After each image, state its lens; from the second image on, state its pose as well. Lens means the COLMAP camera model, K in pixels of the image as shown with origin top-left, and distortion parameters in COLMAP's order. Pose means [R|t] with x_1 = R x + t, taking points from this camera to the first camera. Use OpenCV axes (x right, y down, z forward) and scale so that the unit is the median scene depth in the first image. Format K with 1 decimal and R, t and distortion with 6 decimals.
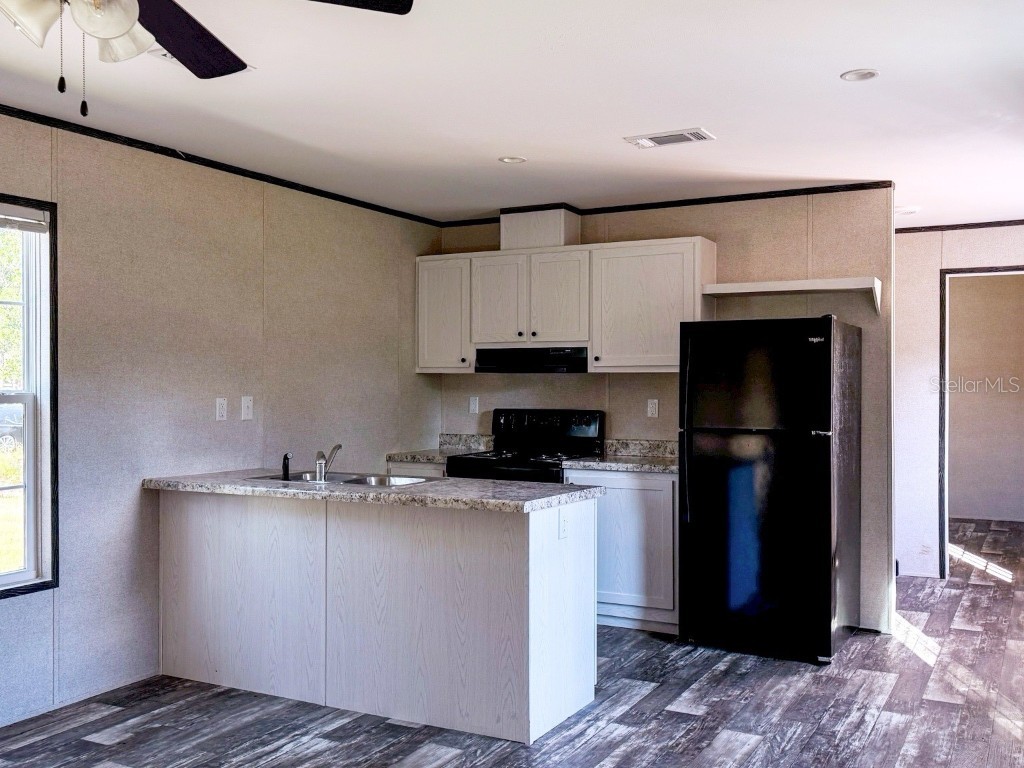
lens RADIAL K [[968.3, 0, 515.9], [0, 968.3, 385.9], [0, 0, 1]] dist [0.014751, 0.007674]
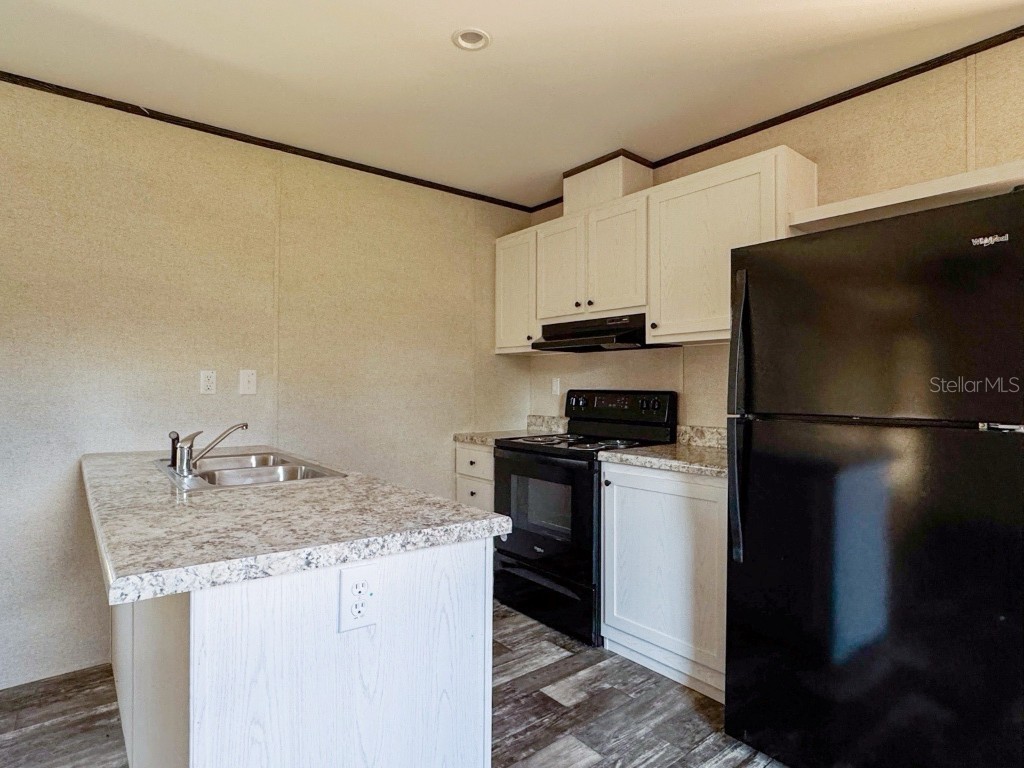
lens RADIAL K [[571.0, 0, 506.9], [0, 571.0, 382.6], [0, 0, 1]] dist [-0.047308, 0.036443]
pose [[0.919660, 0.001080, -0.392715, 0.154092], [-0.003976, 0.999971, -0.006561, 0.022457], [0.392696, 0.007595, 0.919637, 0.503506]]
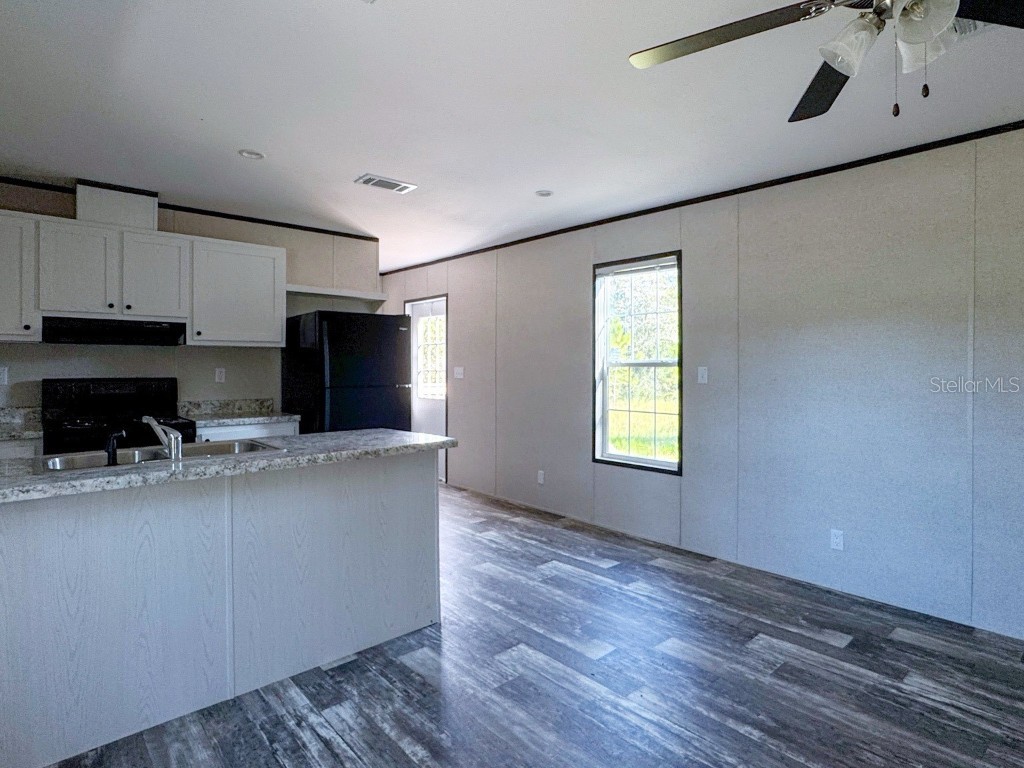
lens RADIAL K [[563.4, 0, 508.3], [0, 563.4, 367.7], [0, 0, 1]] dist [-0.063853, 0.030798]
pose [[0.335377, -0.003078, 0.942079, -0.417437], [0.001611, 0.999995, 0.002694, 0.012390], [-0.942083, 0.000614, 0.335380, 0.408416]]
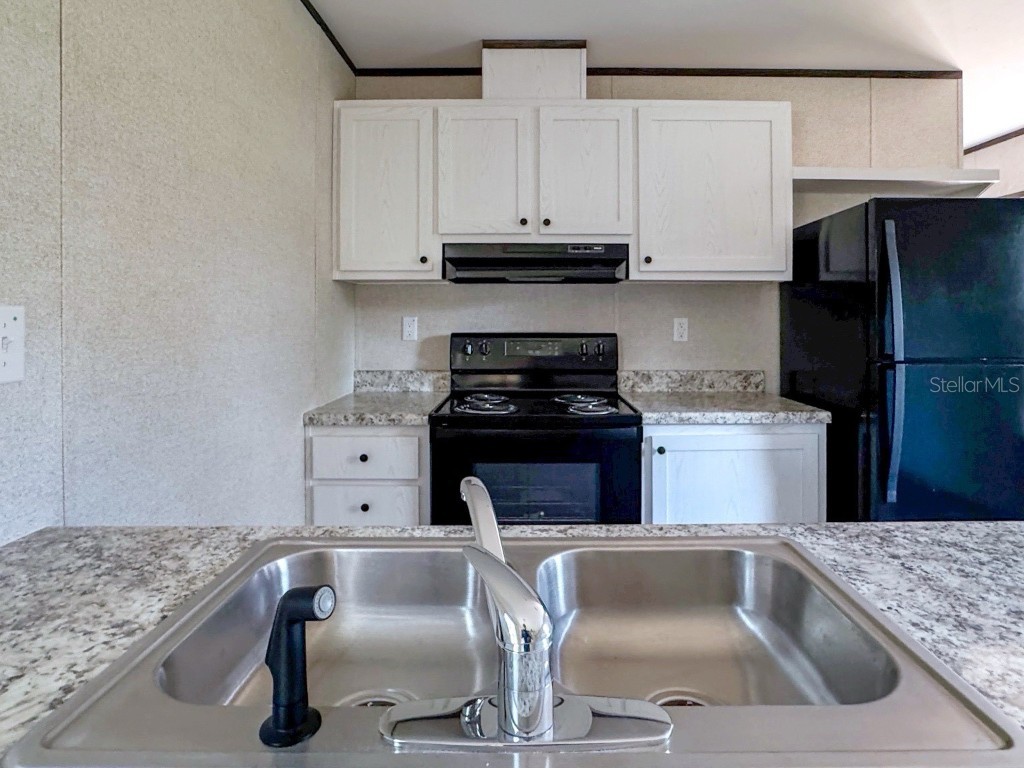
lens RADIAL K [[570.0, 0, 531.4], [0, 570.0, 316.0], [0, 0, 1]] dist [-0.032415, 0.000290]
pose [[0.874923, -0.001147, 0.484260, -0.186947], [0.001948, 0.999997, -0.001151, 0.012794], [-0.484258, 0.001950, 0.874923, 0.664692]]
